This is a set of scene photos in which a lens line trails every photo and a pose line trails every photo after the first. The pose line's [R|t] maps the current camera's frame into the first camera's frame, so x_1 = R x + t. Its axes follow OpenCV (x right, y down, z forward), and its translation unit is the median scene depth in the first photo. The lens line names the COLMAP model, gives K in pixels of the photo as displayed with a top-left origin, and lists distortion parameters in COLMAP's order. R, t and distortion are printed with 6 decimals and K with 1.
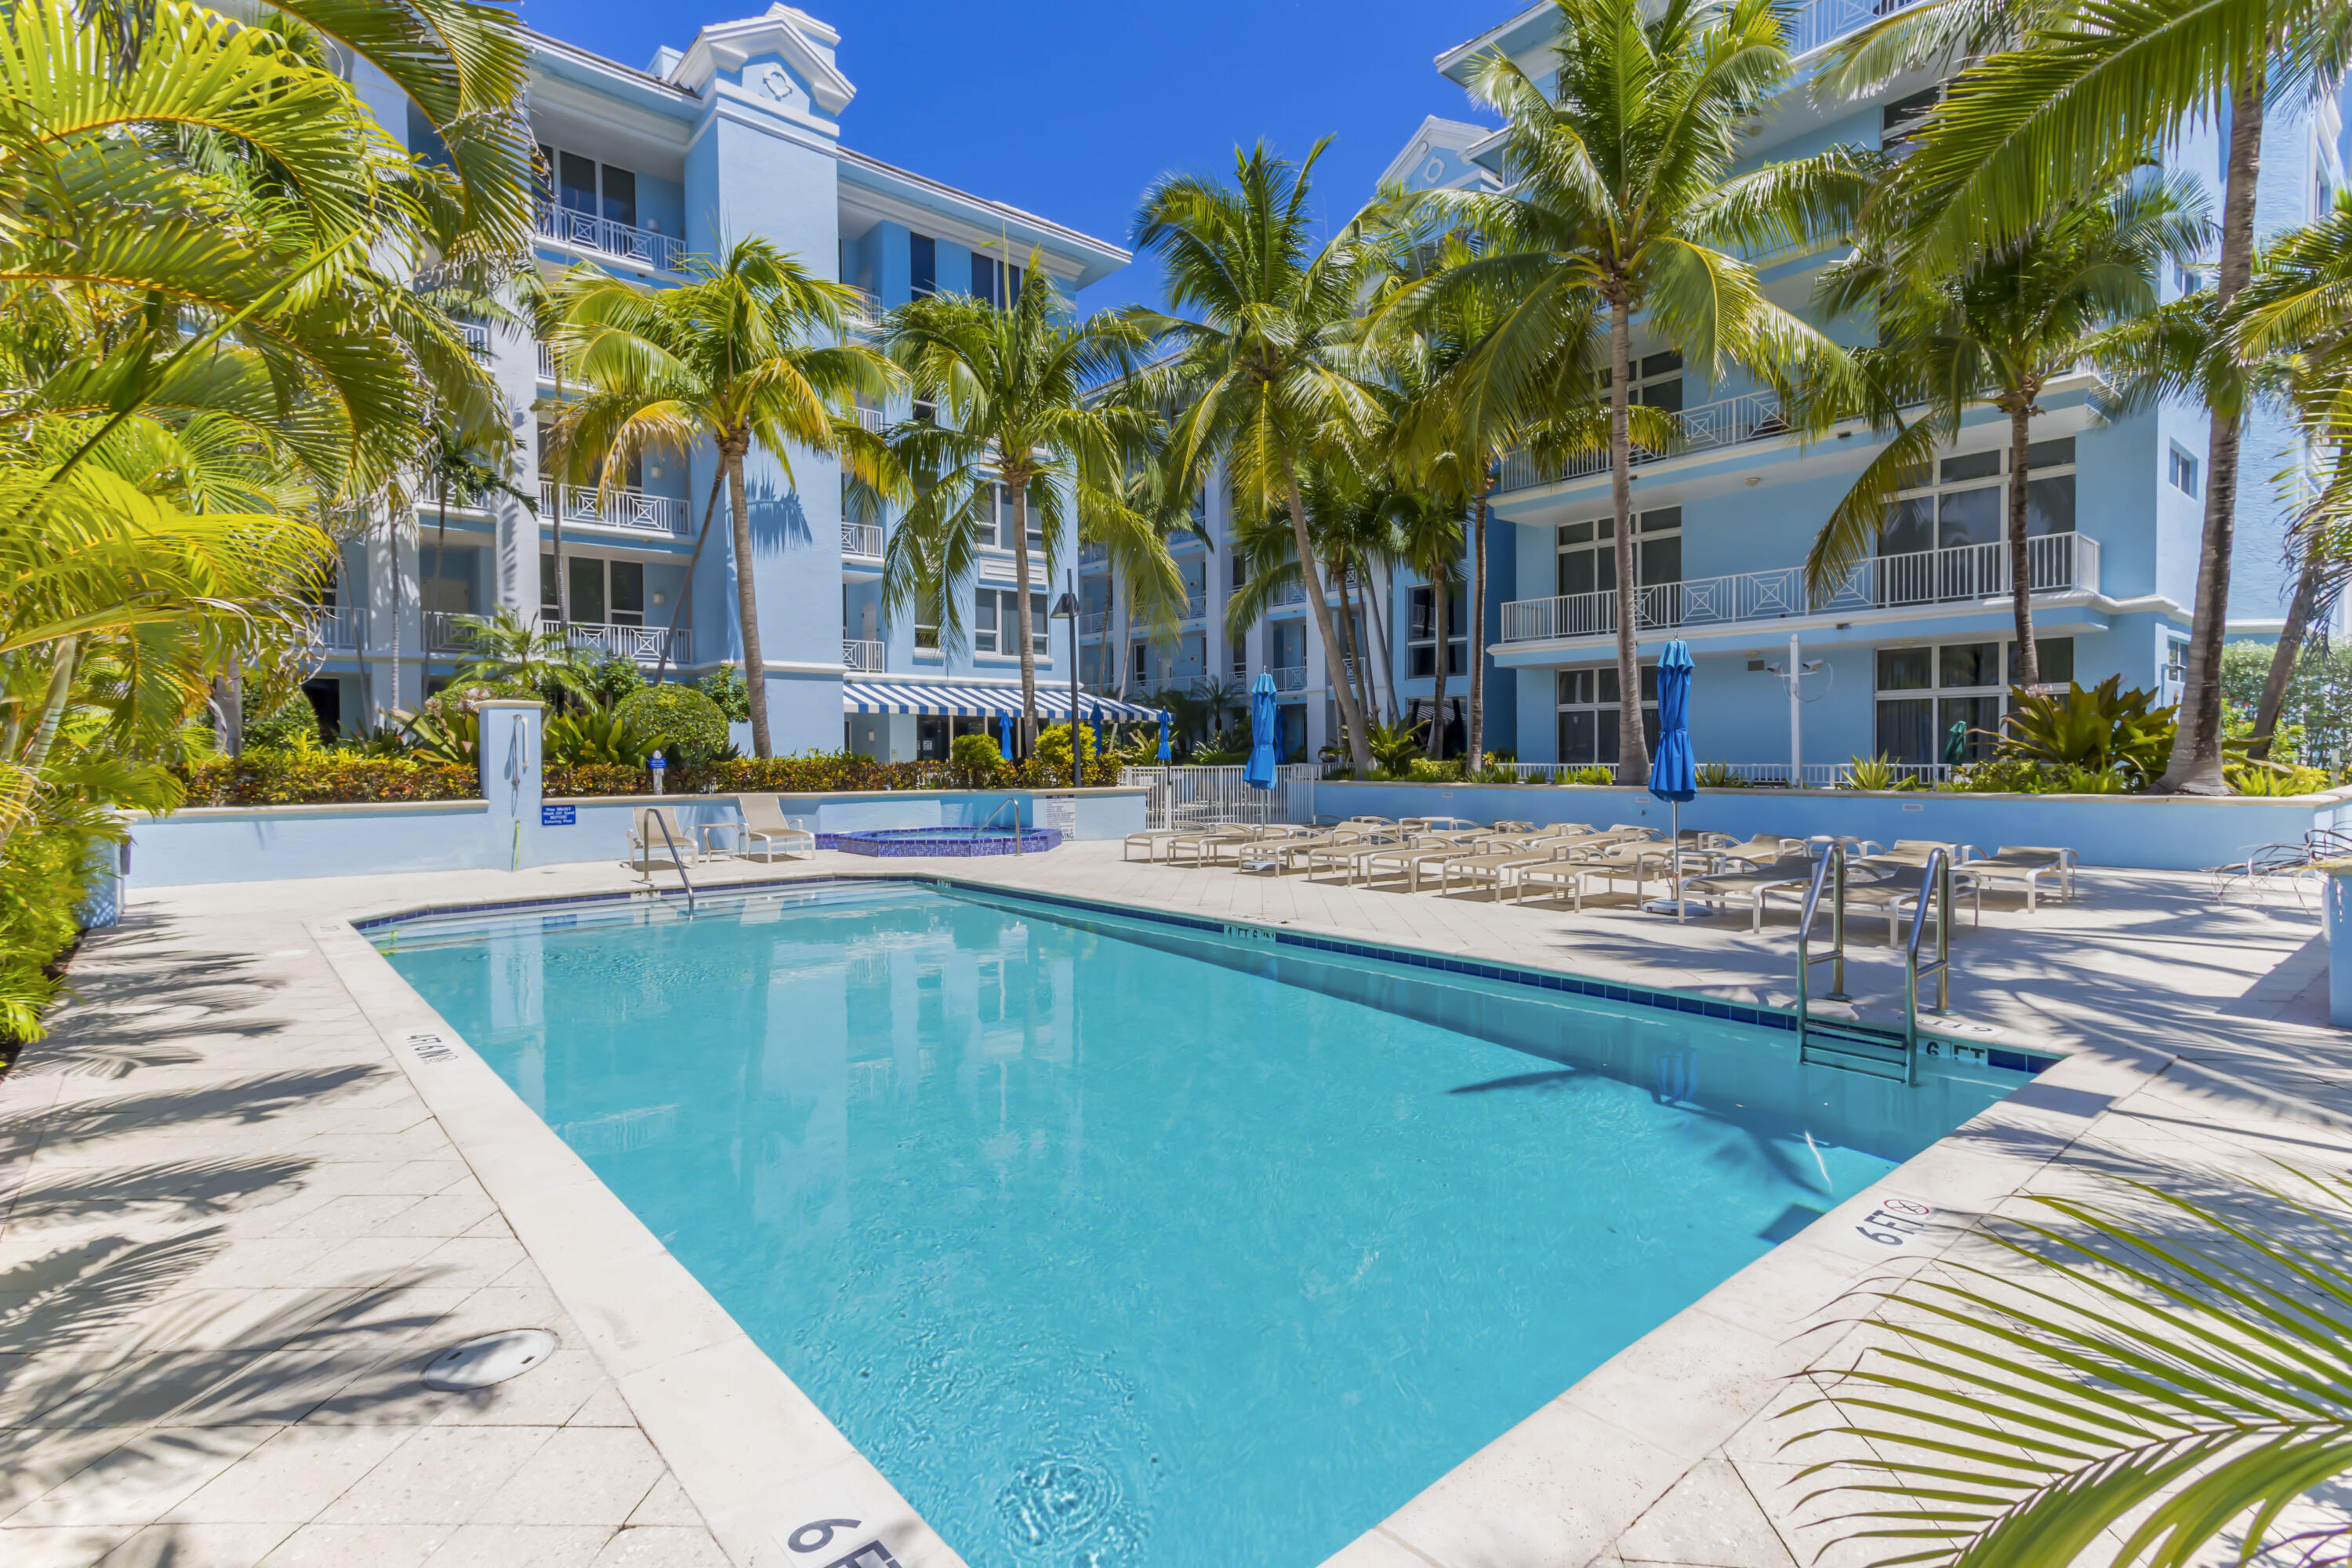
lens RADIAL K [[1131.9, 0, 1176.0], [0, 1131.9, 784.0], [0, 0, 1]] dist [0.025377, -0.000019]
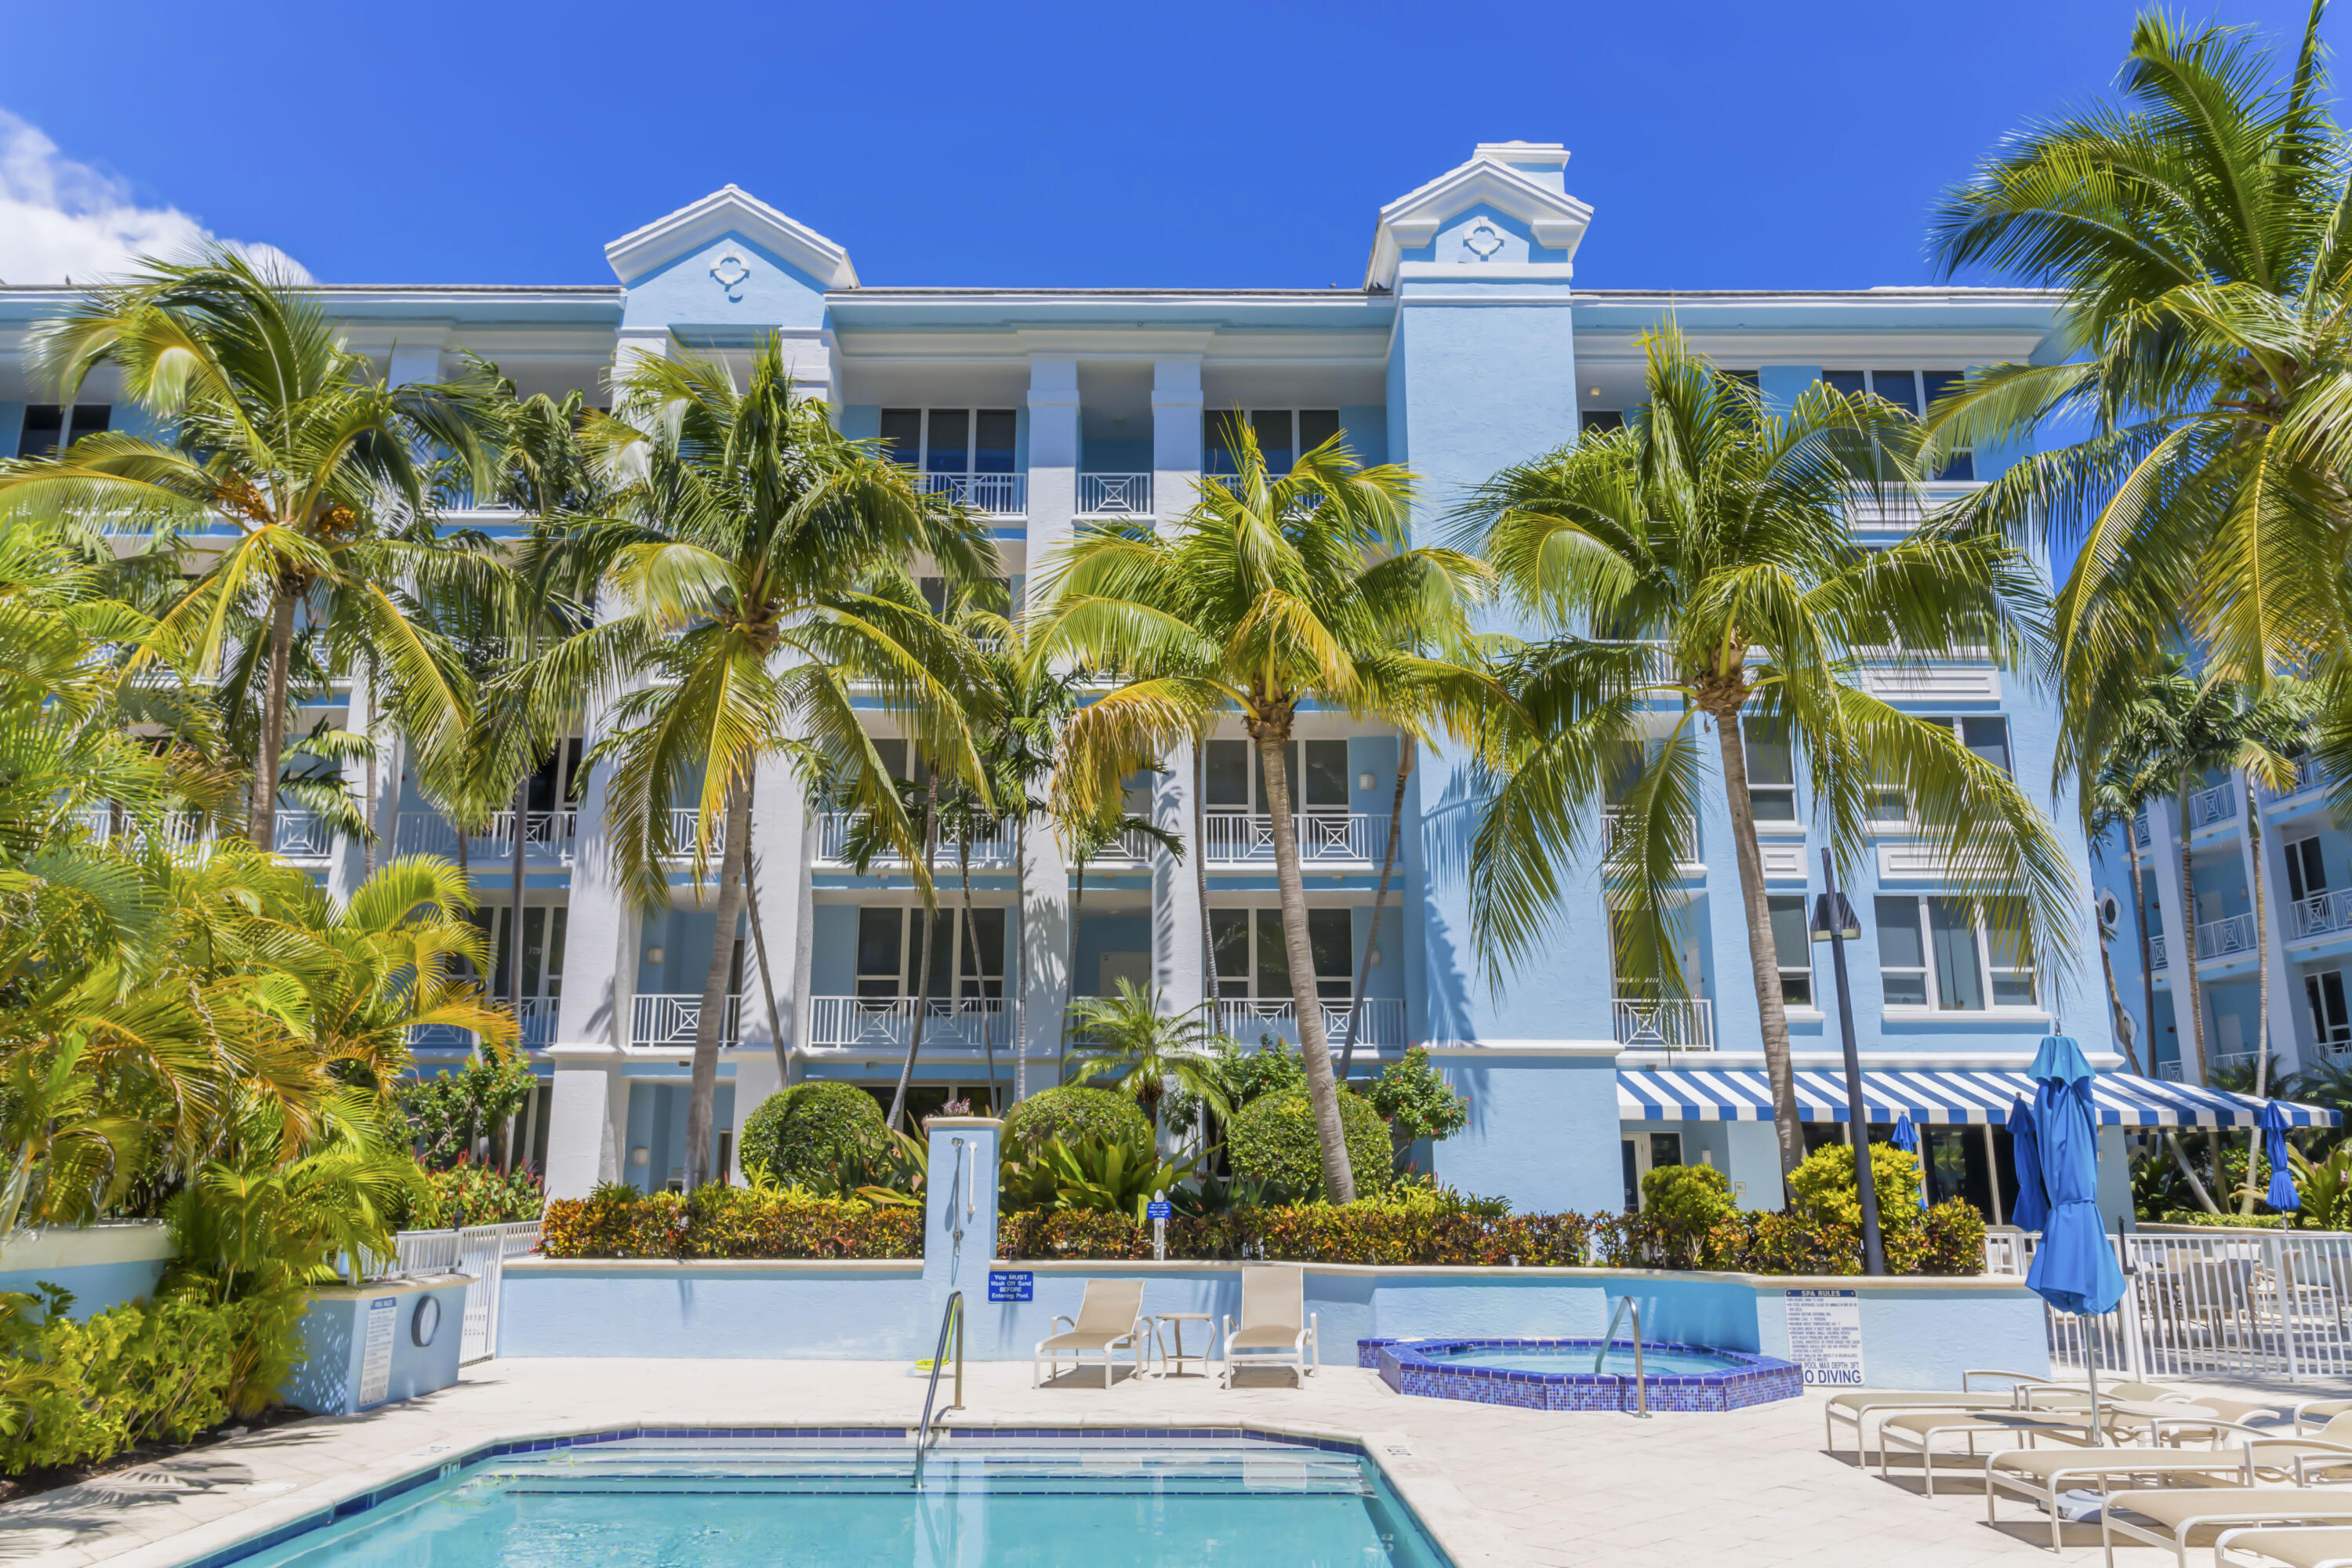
lens RADIAL K [[1682.6, 0, 1176.0], [0, 1682.6, 784.0], [0, 0, 1]] dist [0.030281, -0.059125]
pose [[0.759292, -0.138768, -0.635783, 0.142457], [-0.025620, 0.969867, -0.242283, -0.014555], [0.650246, 0.200253, 0.732857, 0.167665]]
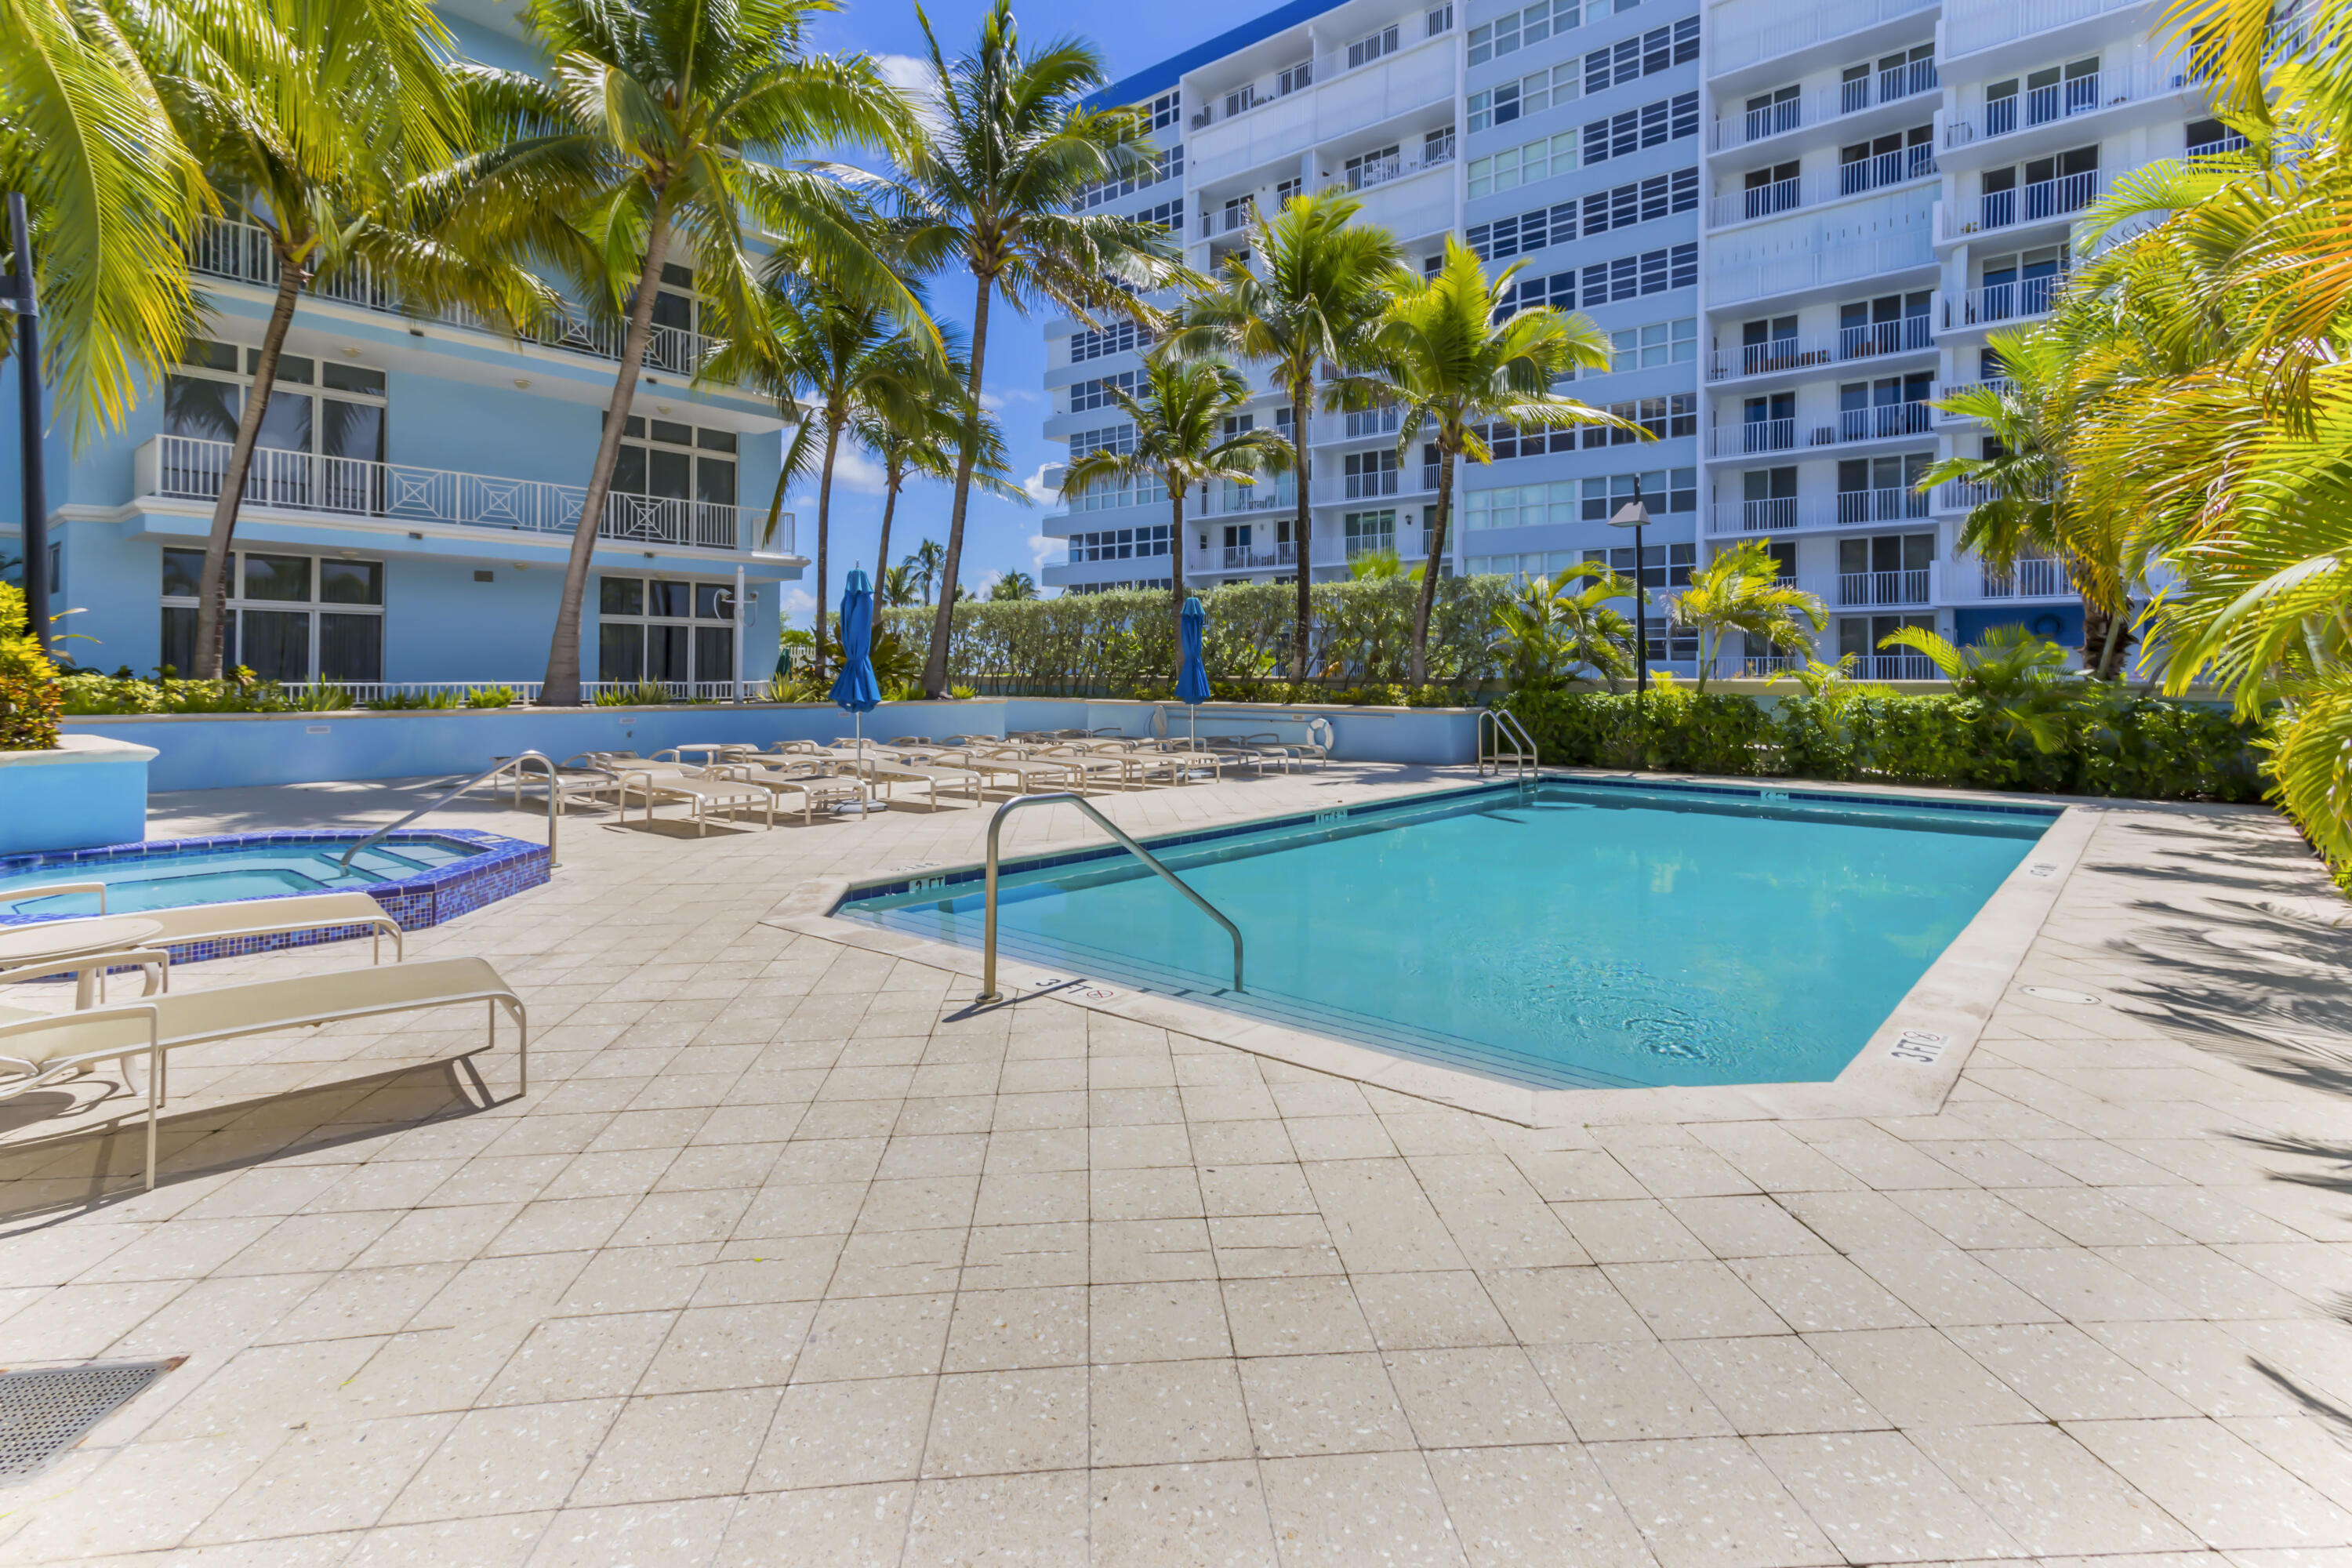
lens RADIAL K [[1131.9, 0, 1176.0], [0, 1131.9, 784.0], [0, 0, 1]] dist [0.025377, -0.000019]
pose [[-0.144736, -0.091992, 0.985185, -0.734332], [0.024068, 0.995047, 0.096449, -0.016070], [-0.989178, 0.037671, -0.141805, 0.825948]]
